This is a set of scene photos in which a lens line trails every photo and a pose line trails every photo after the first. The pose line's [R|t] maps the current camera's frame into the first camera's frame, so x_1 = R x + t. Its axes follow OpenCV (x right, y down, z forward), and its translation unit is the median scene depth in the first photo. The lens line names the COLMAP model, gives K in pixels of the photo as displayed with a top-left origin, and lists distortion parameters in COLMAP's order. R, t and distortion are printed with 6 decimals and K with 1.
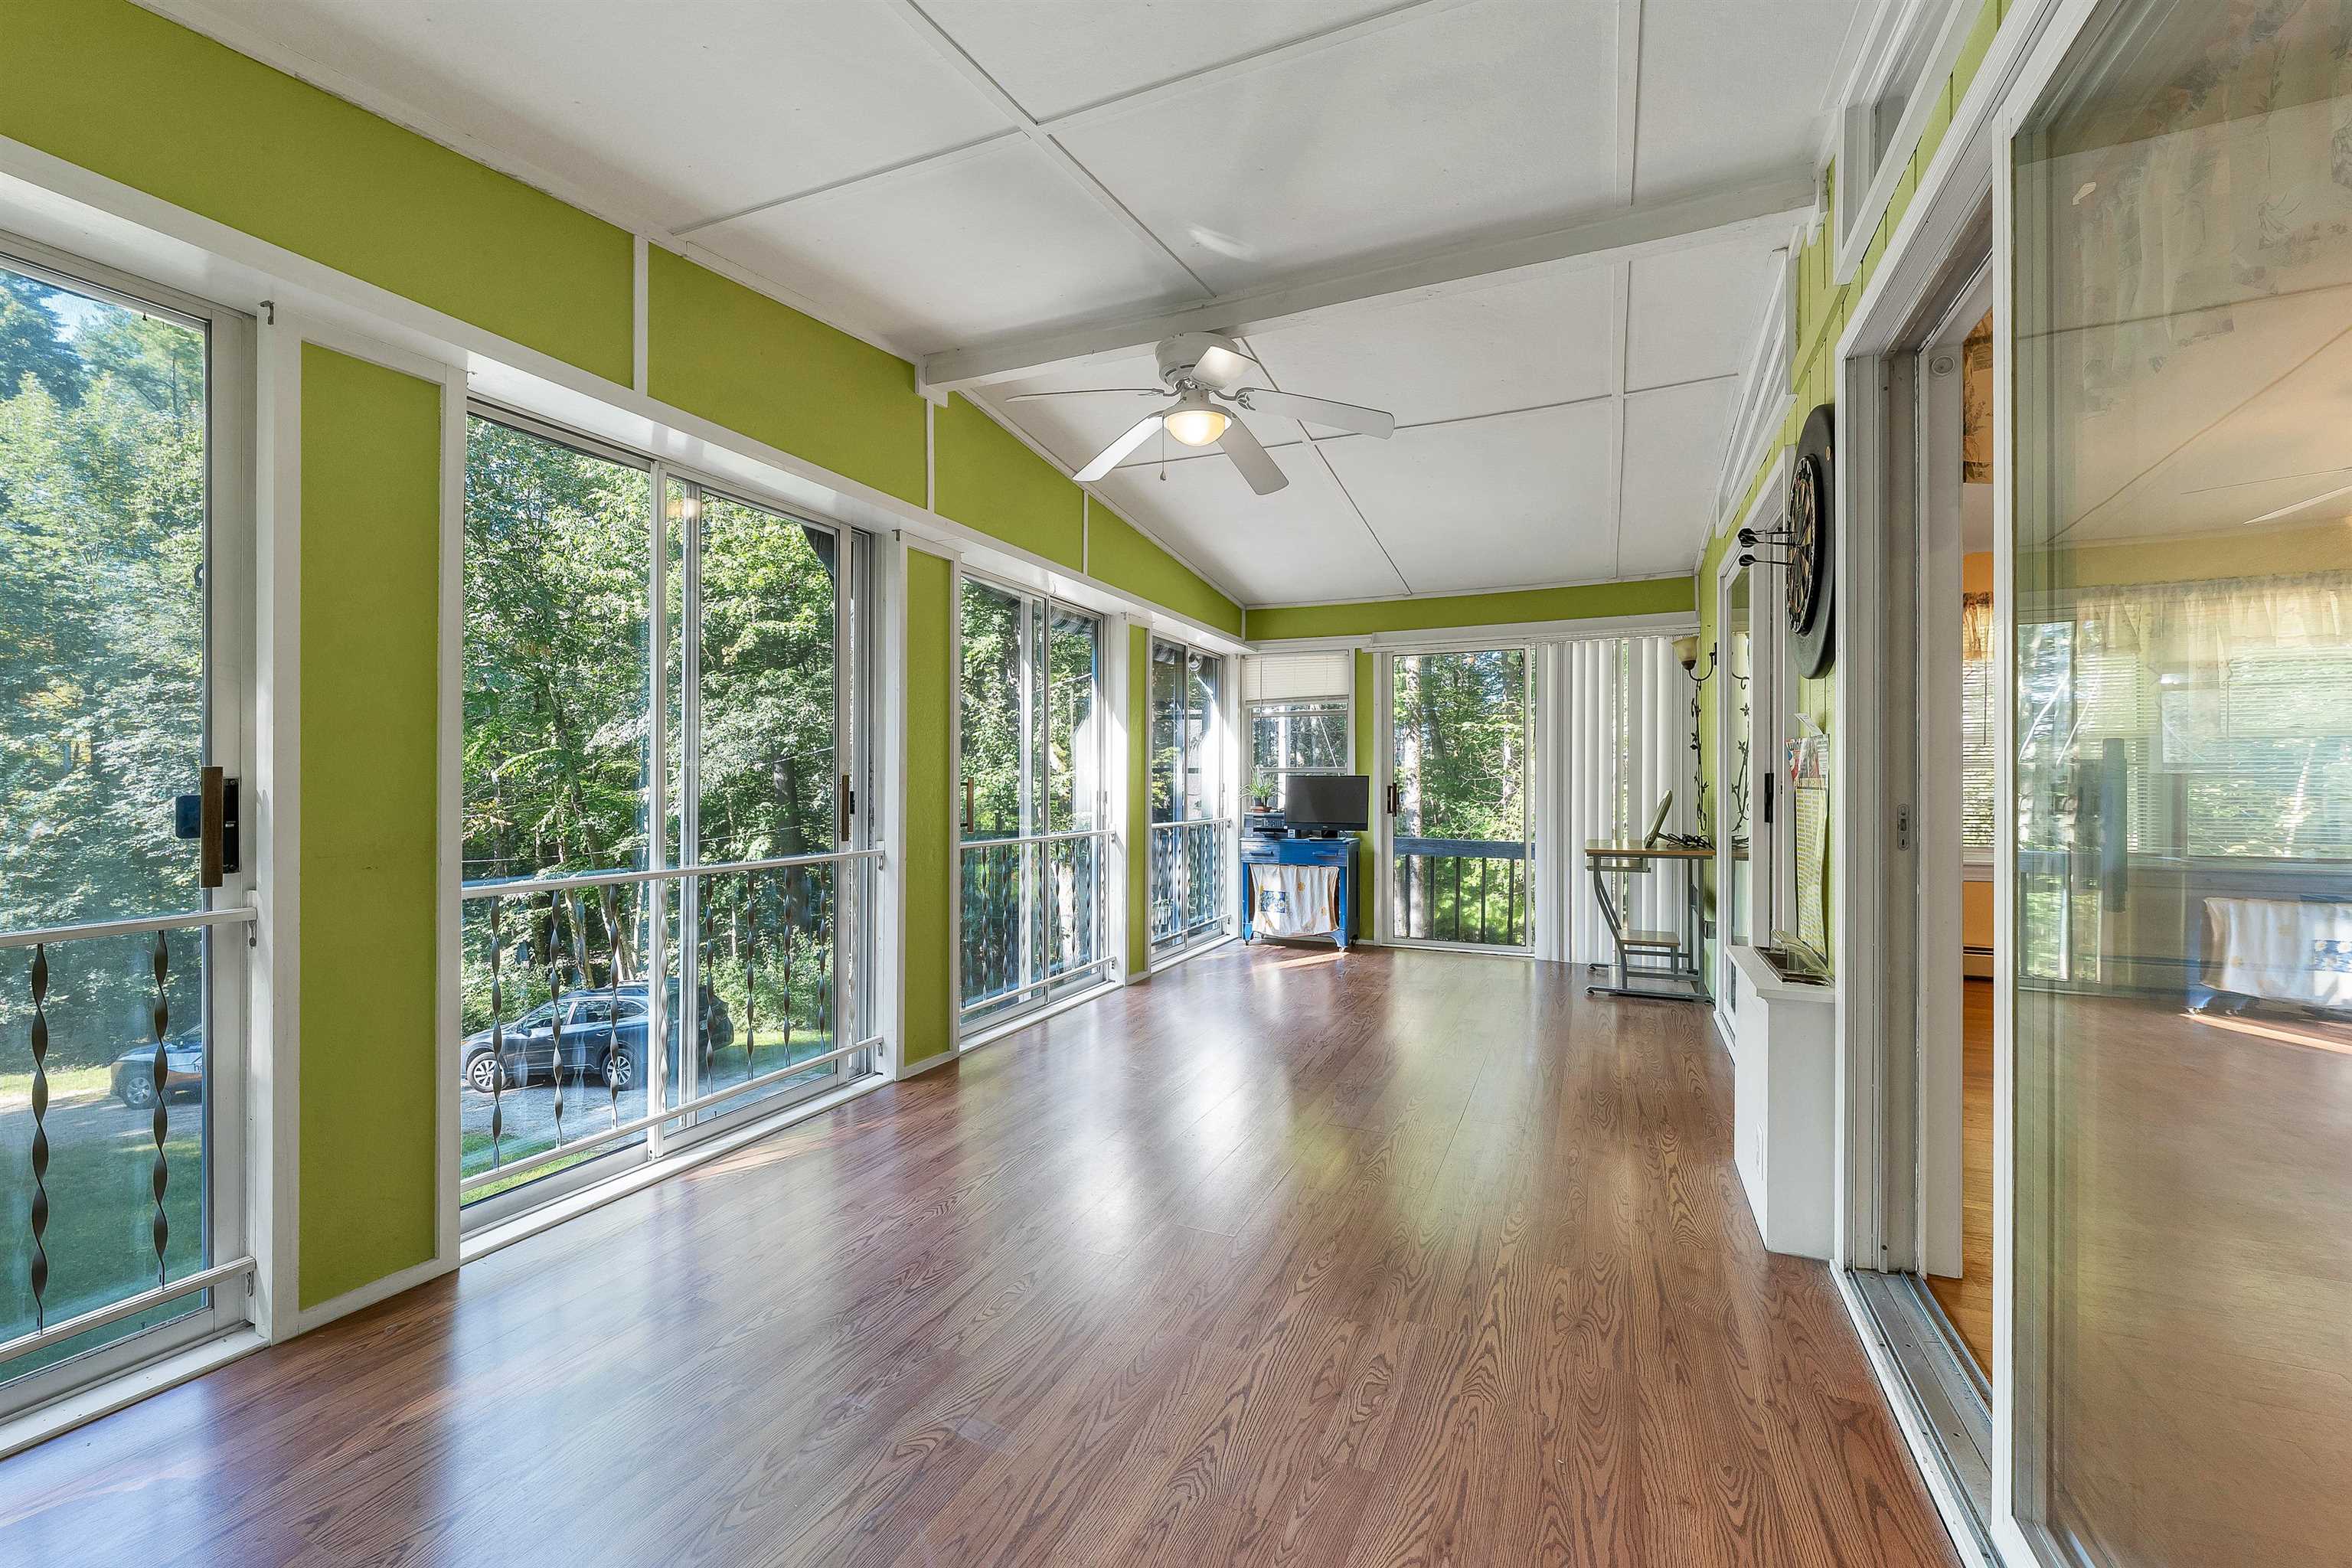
lens RADIAL K [[981.1, 0, 1173.5], [0, 981.1, 776.8], [0, 0, 1]] dist [-0.002966, 0.000300]
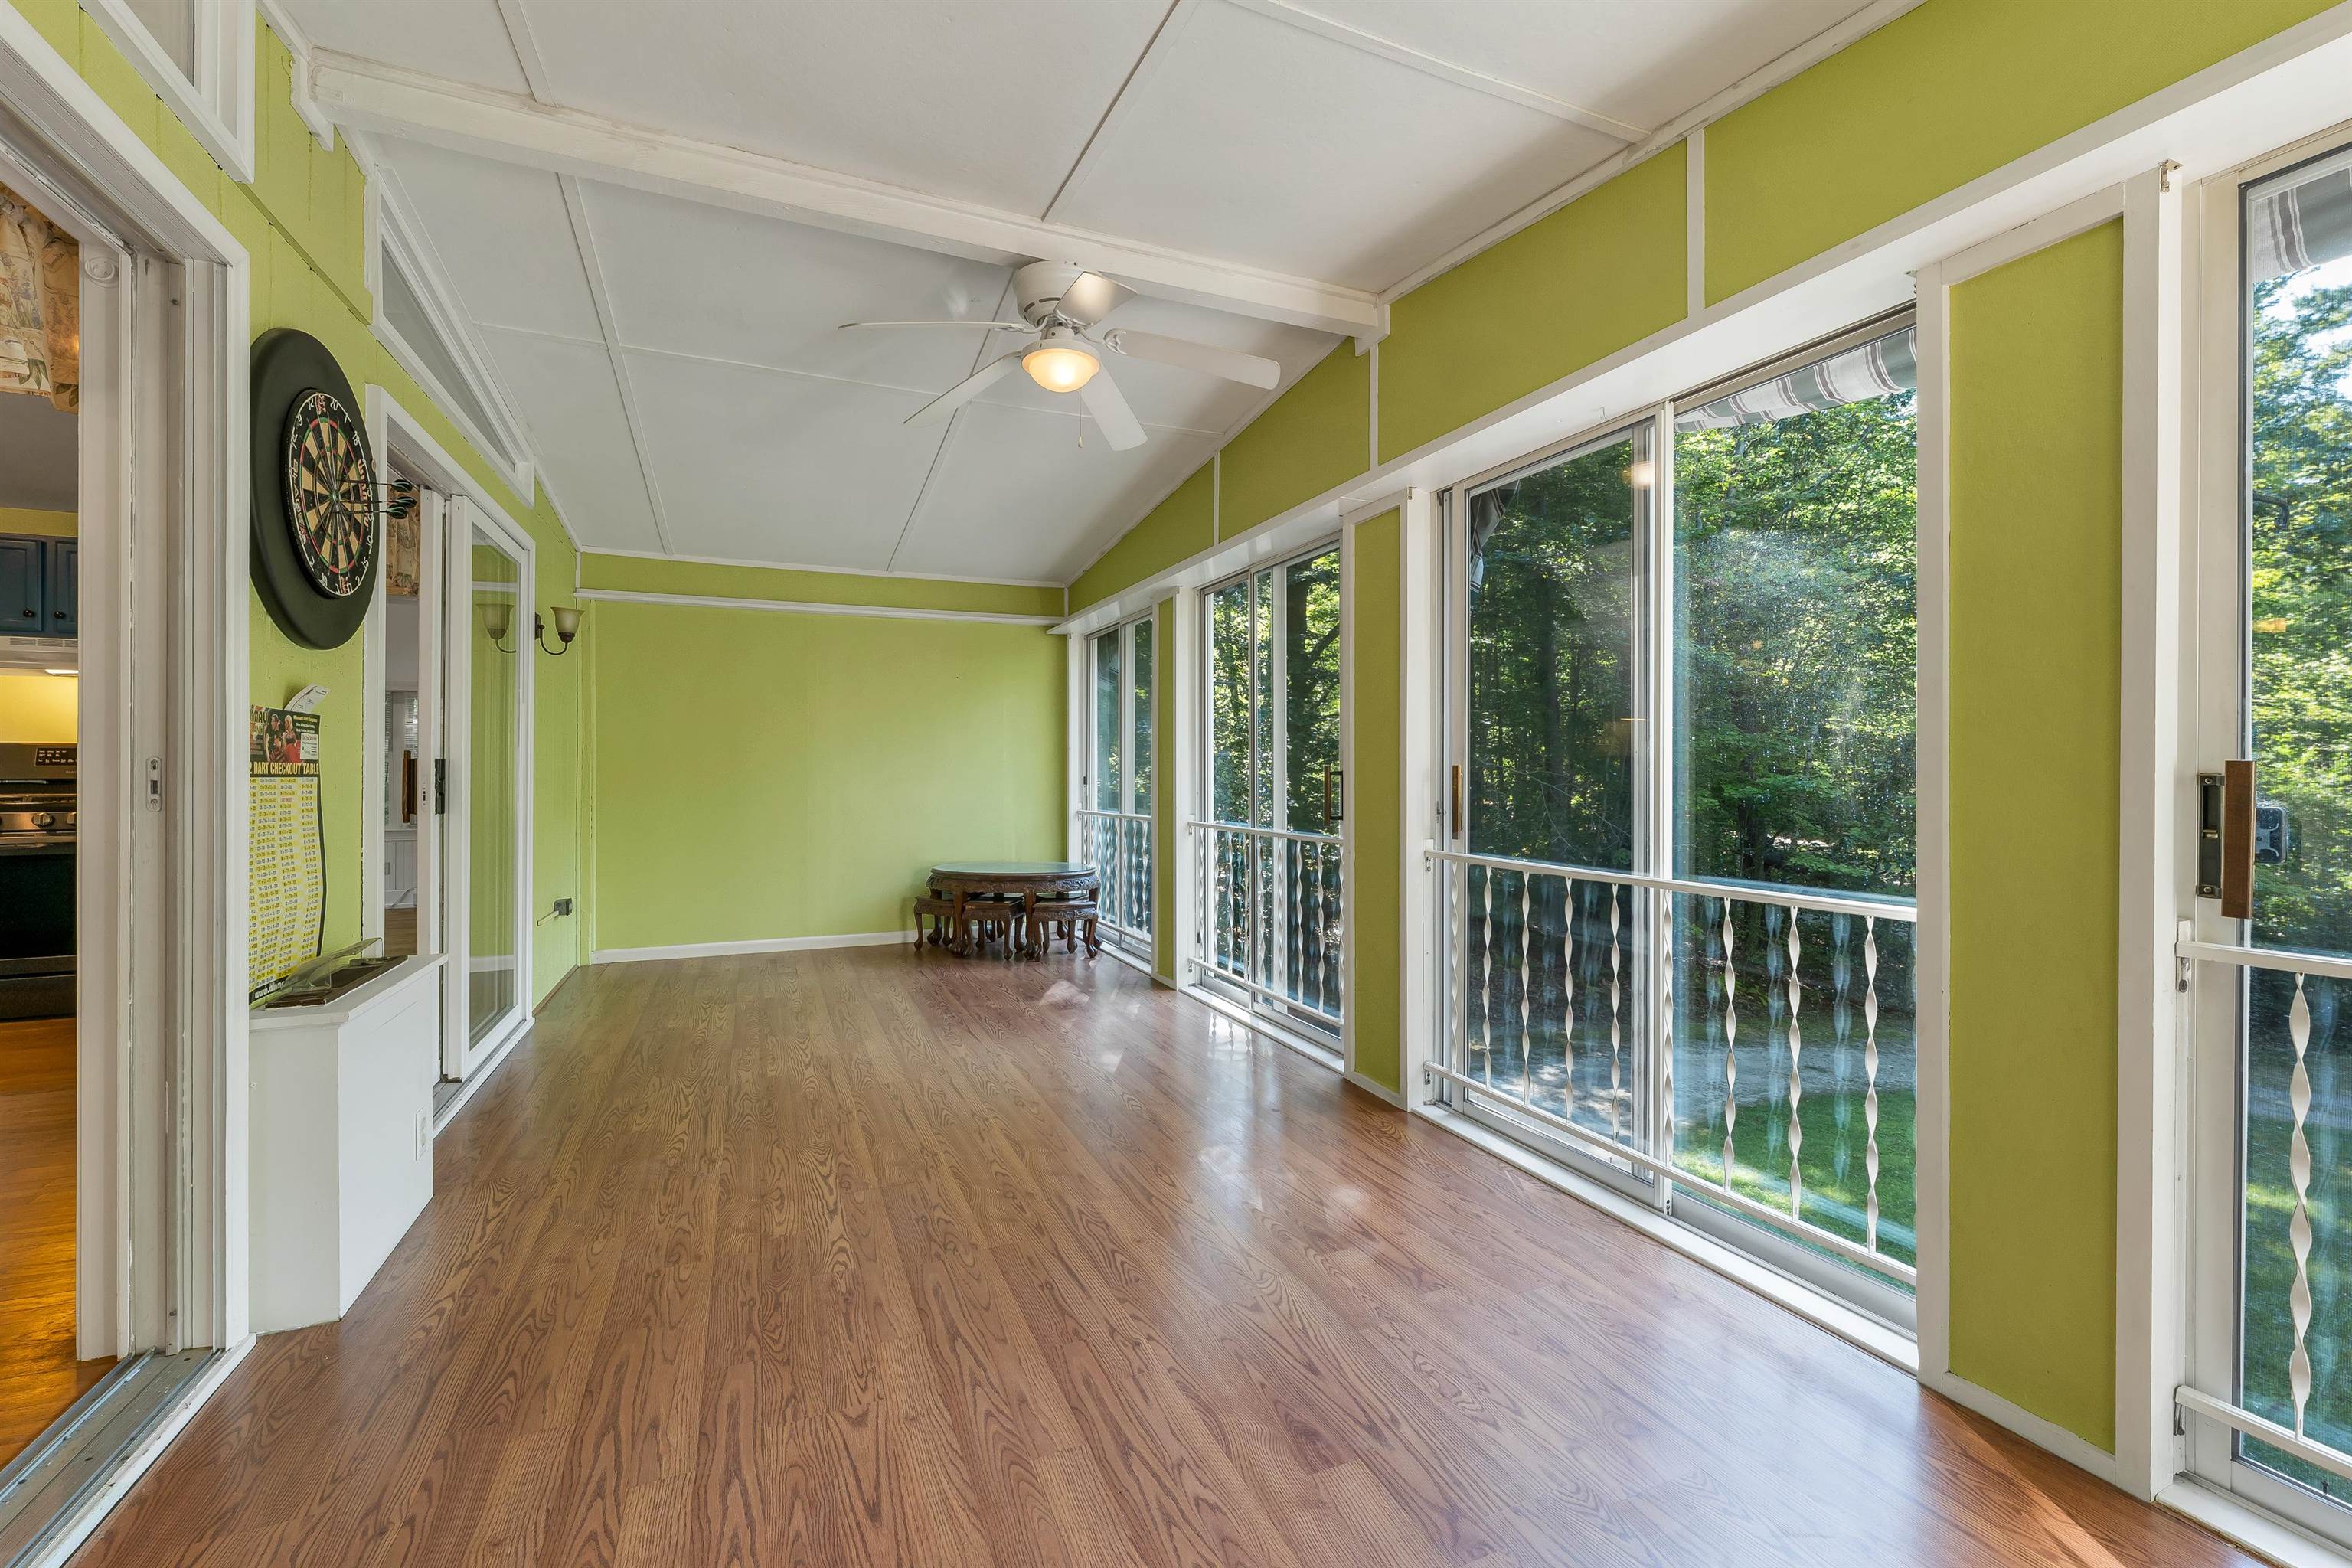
lens RADIAL K [[981.1, 0, 1177.8], [0, 981.1, 776.9], [0, 0, 1]] dist [-0.002966, 0.000300]
pose [[-0.682219, 0.001152, -0.731147, 0.694743], [-0.000475, 0.999998, 0.002018, 0.009193], [0.731147, 0.001724, -0.682217, 1.956881]]
